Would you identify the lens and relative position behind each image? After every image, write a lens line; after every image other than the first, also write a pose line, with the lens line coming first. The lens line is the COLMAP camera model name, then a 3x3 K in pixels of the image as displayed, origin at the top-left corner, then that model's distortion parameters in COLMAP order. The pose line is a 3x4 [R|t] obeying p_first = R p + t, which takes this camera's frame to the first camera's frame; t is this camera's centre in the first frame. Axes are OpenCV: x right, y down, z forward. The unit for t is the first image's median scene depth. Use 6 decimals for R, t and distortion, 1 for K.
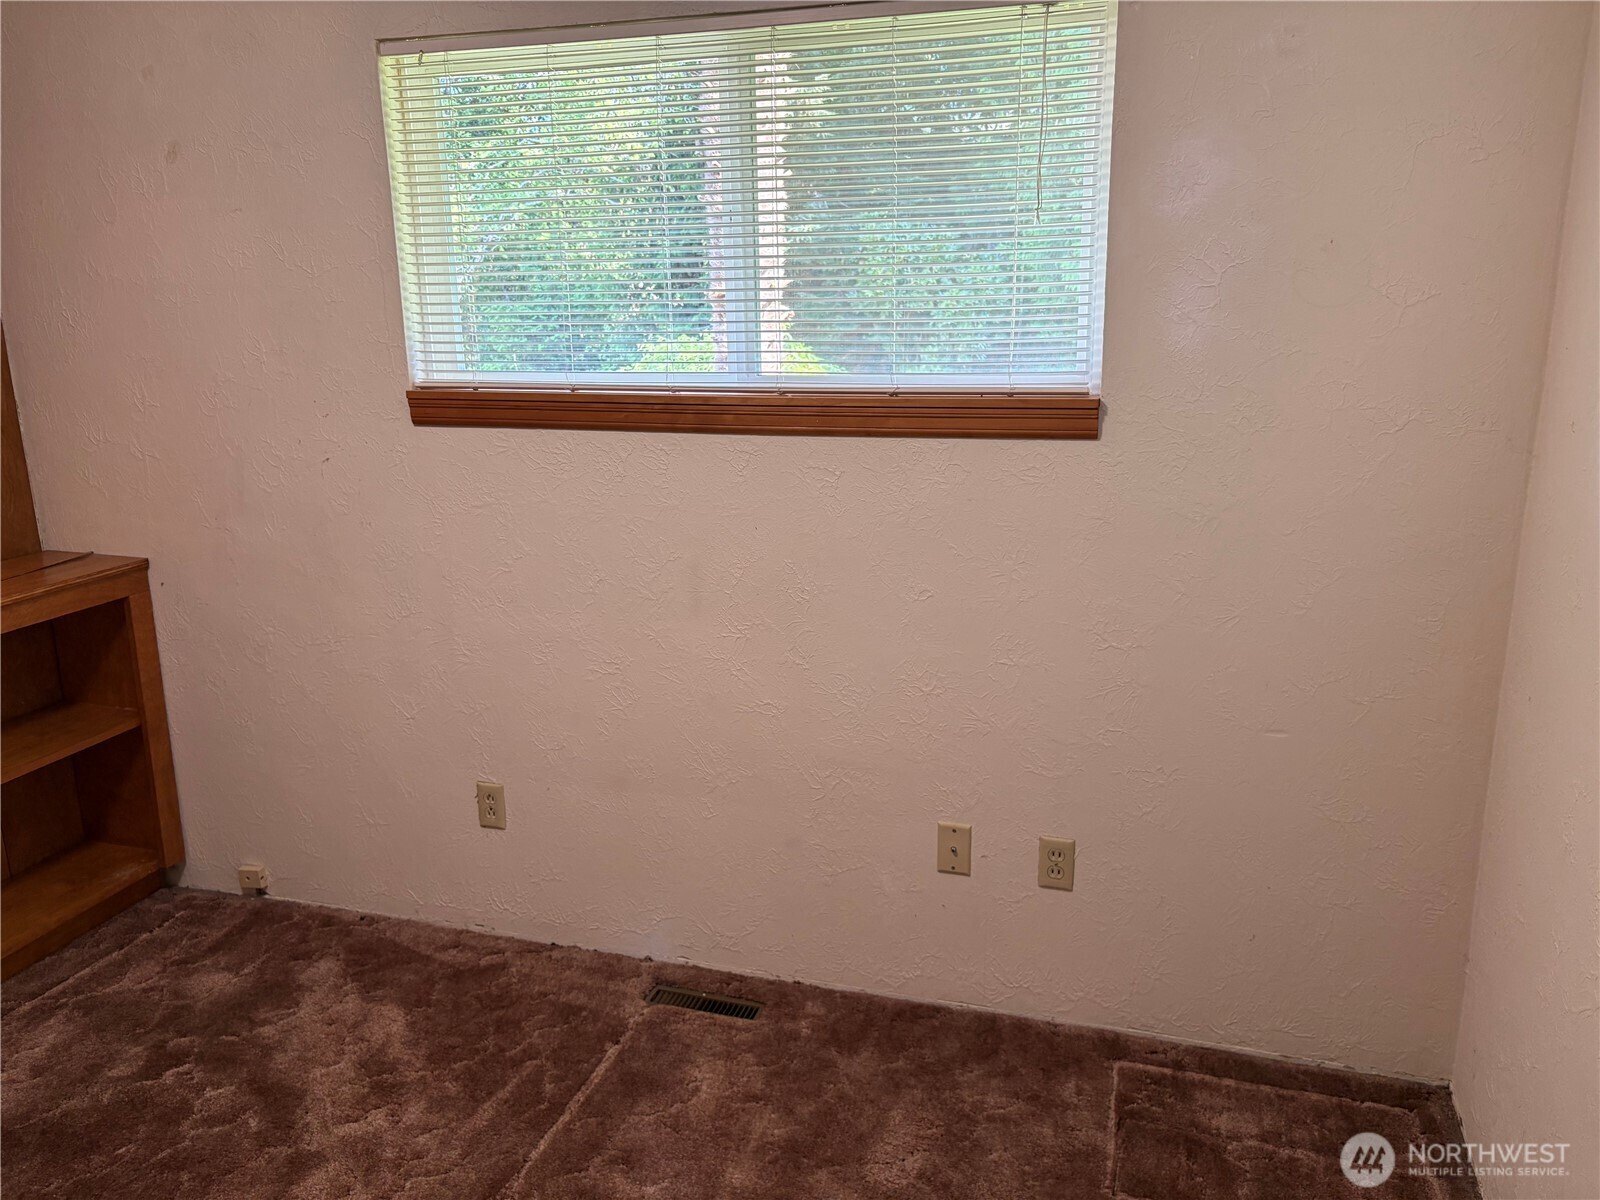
lens RADIAL K [[1200.5, 0, 802.3], [0, 1200.5, 599.7], [0, 0, 1]] dist [0.014085, -0.007311]
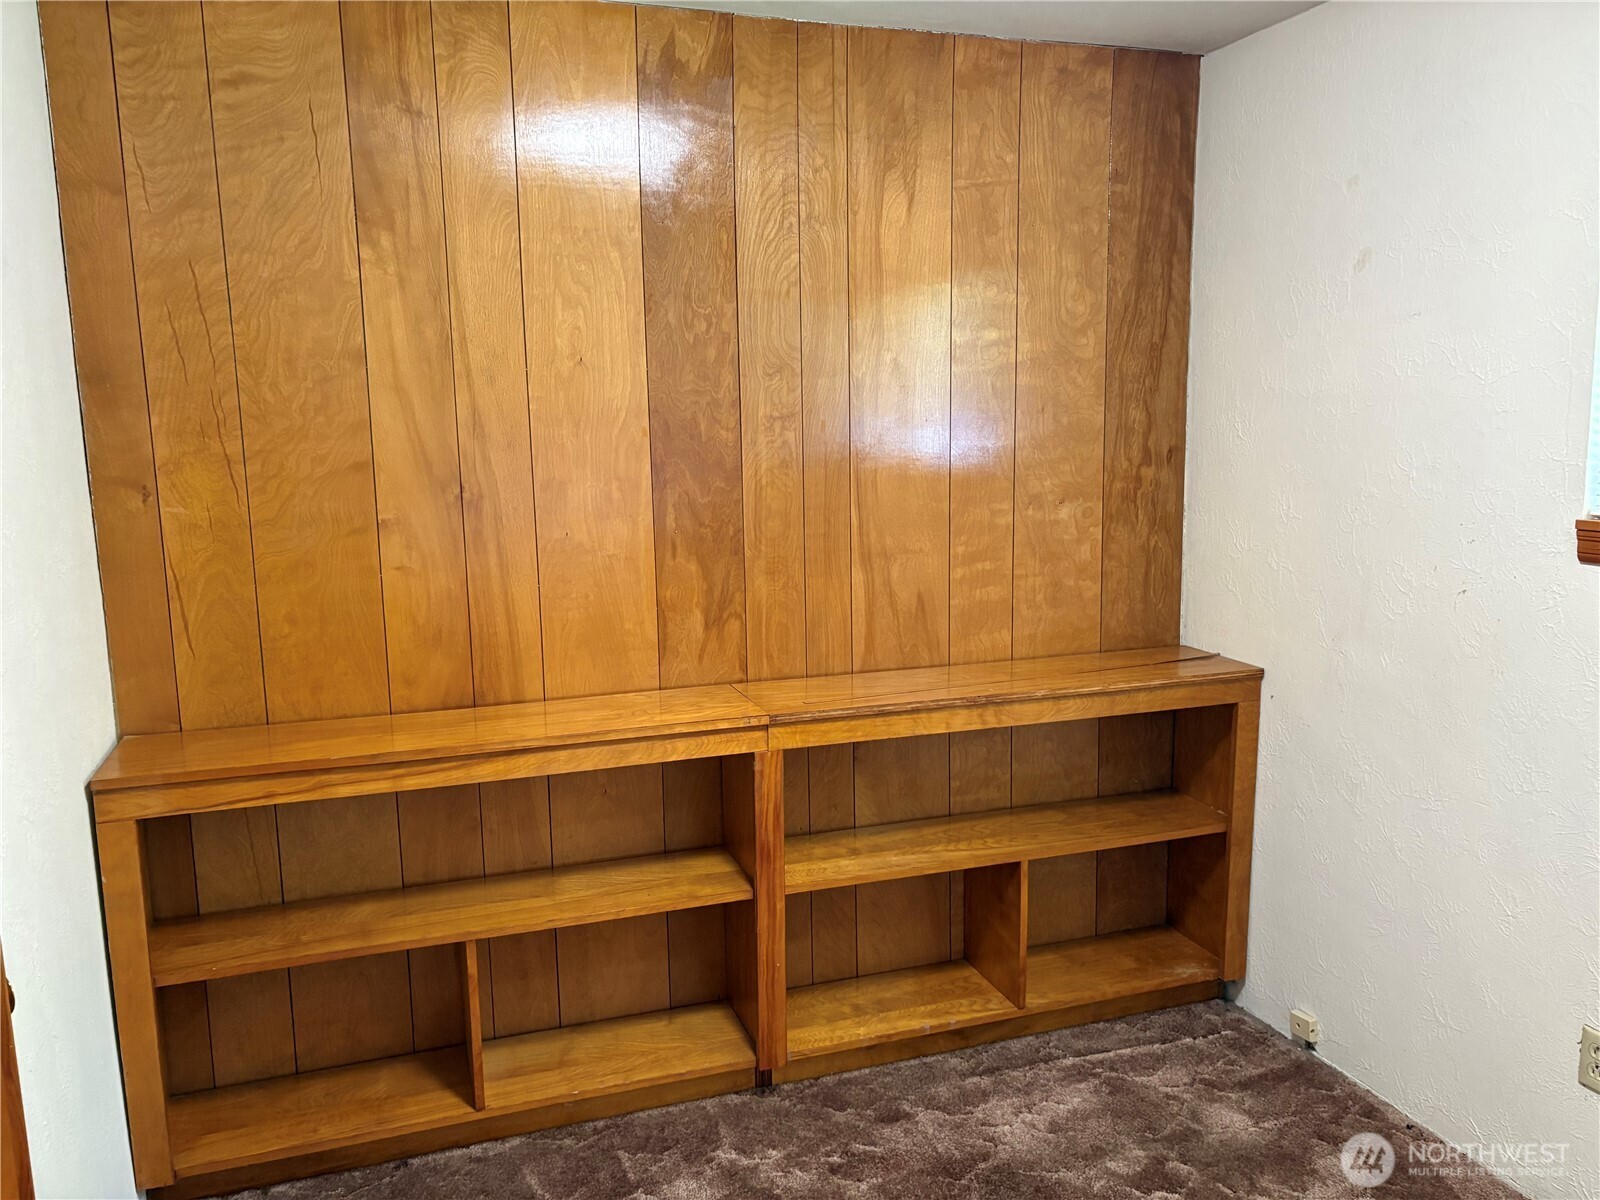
lens RADIAL K [[1200.5, 0, 796.7], [0, 1200.5, 605.3], [0, 0, 1]] dist [0.014085, -0.007311]
pose [[0.575941, 0.125335, -0.807826, 0.026224], [-0.194621, 0.980787, 0.013414, -0.023762], [0.793986, 0.149494, 0.589268, 0.106080]]
